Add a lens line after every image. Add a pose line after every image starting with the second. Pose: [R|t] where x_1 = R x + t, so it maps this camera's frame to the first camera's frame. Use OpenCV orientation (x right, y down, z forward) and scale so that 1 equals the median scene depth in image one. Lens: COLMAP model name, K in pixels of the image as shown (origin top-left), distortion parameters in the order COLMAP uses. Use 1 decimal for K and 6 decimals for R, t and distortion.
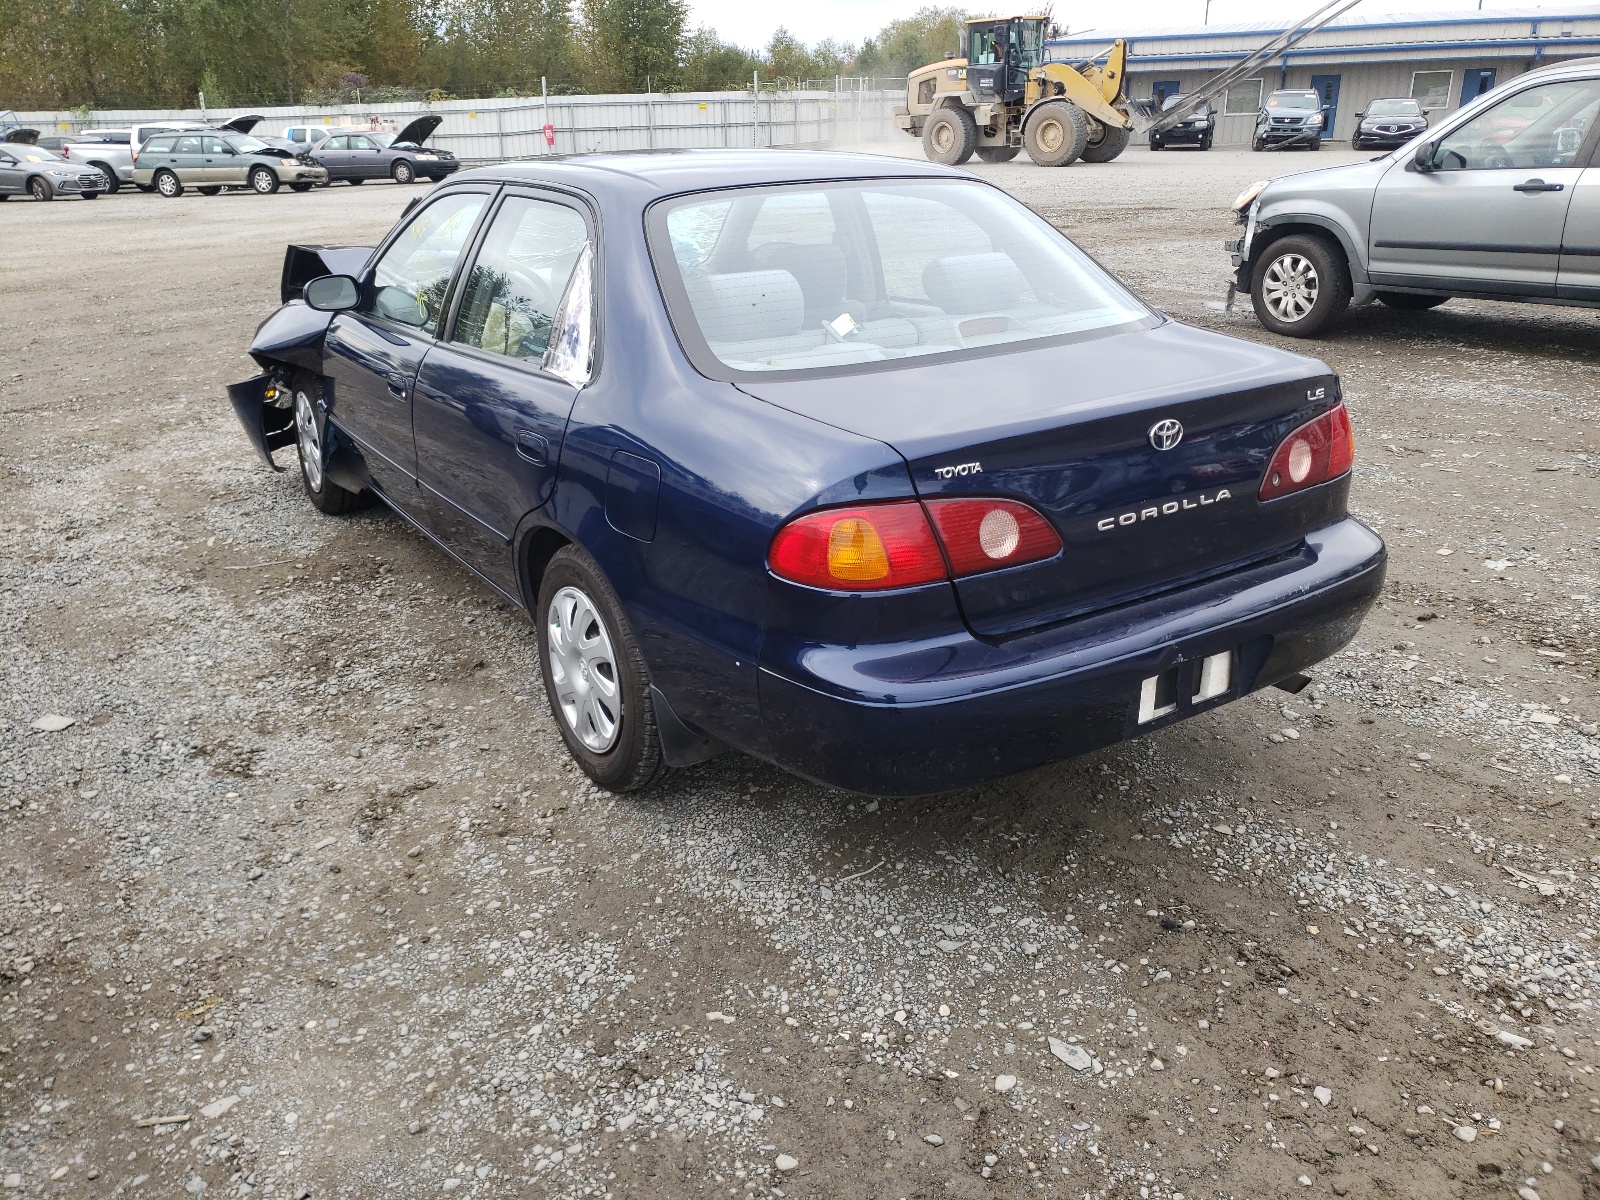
lens RADIAL K [[1235.4, 0, 800.0], [0, 1235.4, 600.0], [0, 0, 1]] dist [0.002974, 0.001280]
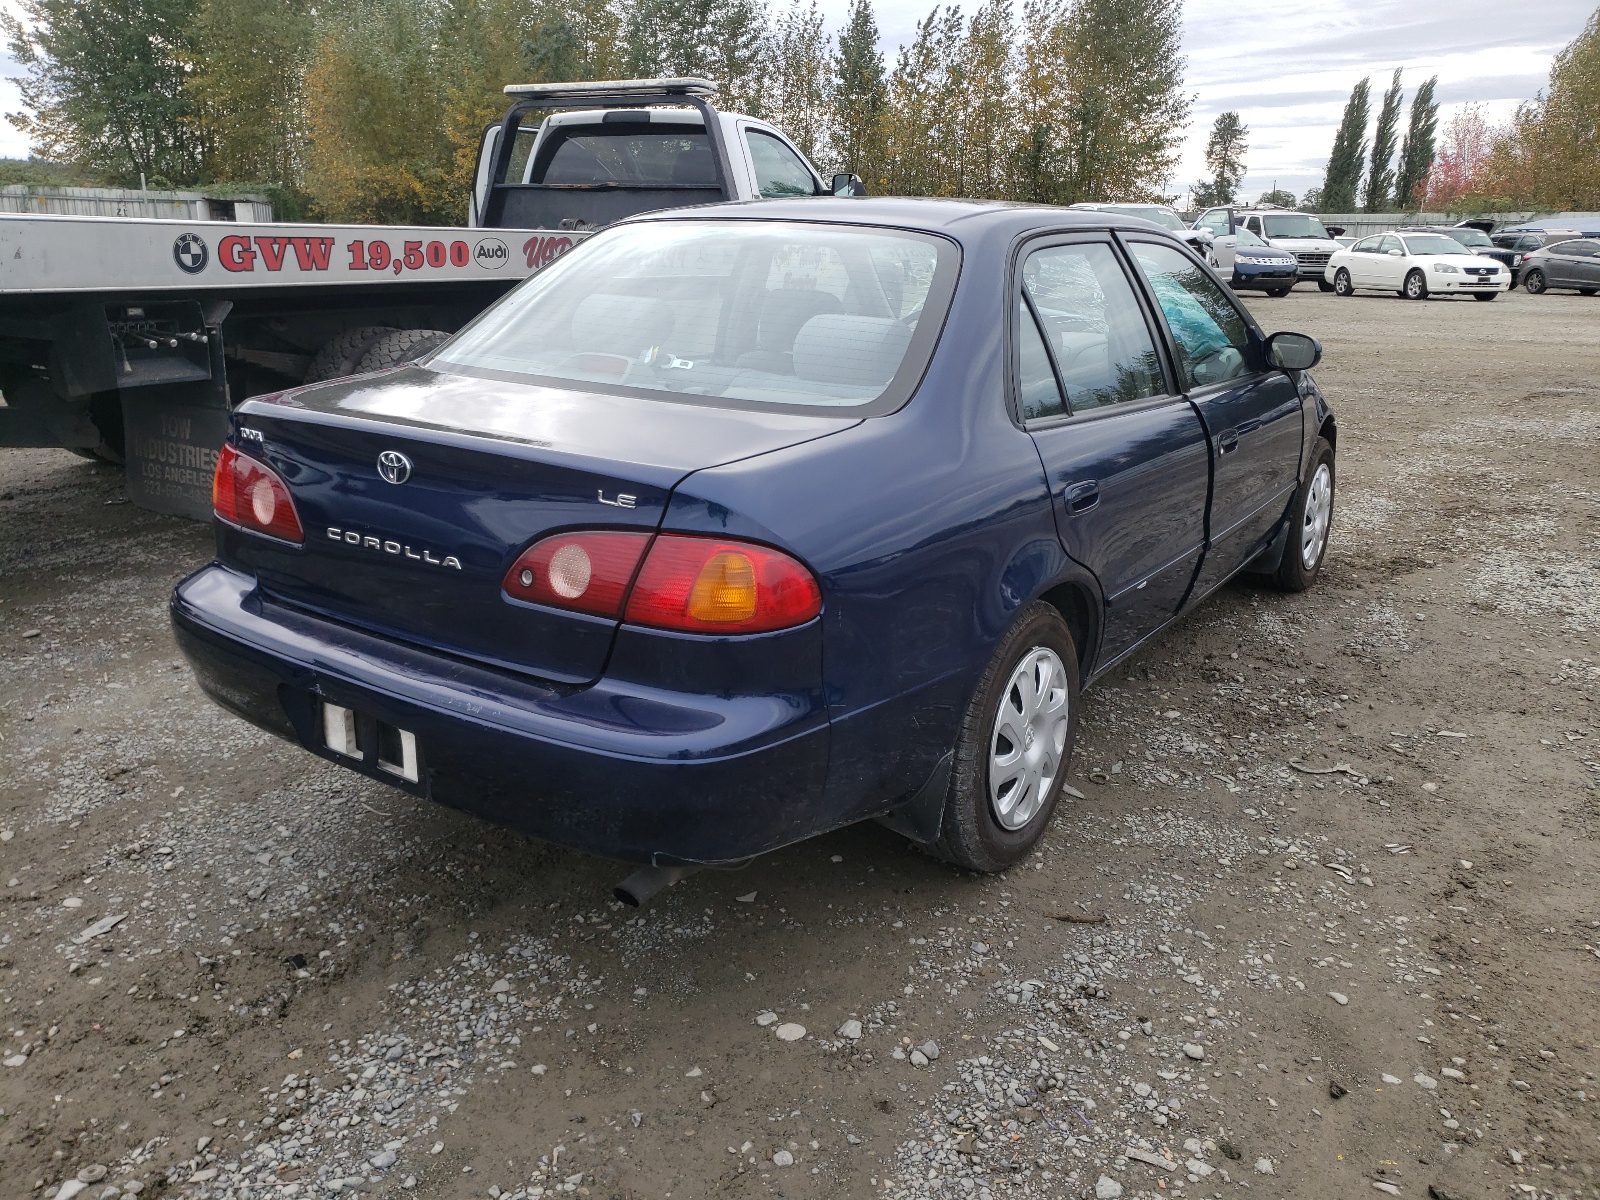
lens RADIAL K [[1212.5, 0, 800.0], [0, 1212.5, 600.0], [0, 0, 1]] dist [0.003218, 0.002857]
pose [[0.386859, 0.287459, -0.876189, 1.256651], [-0.365898, 0.920021, 0.140286, -0.284301], [0.846439, 0.266325, 0.461099, 0.864075]]
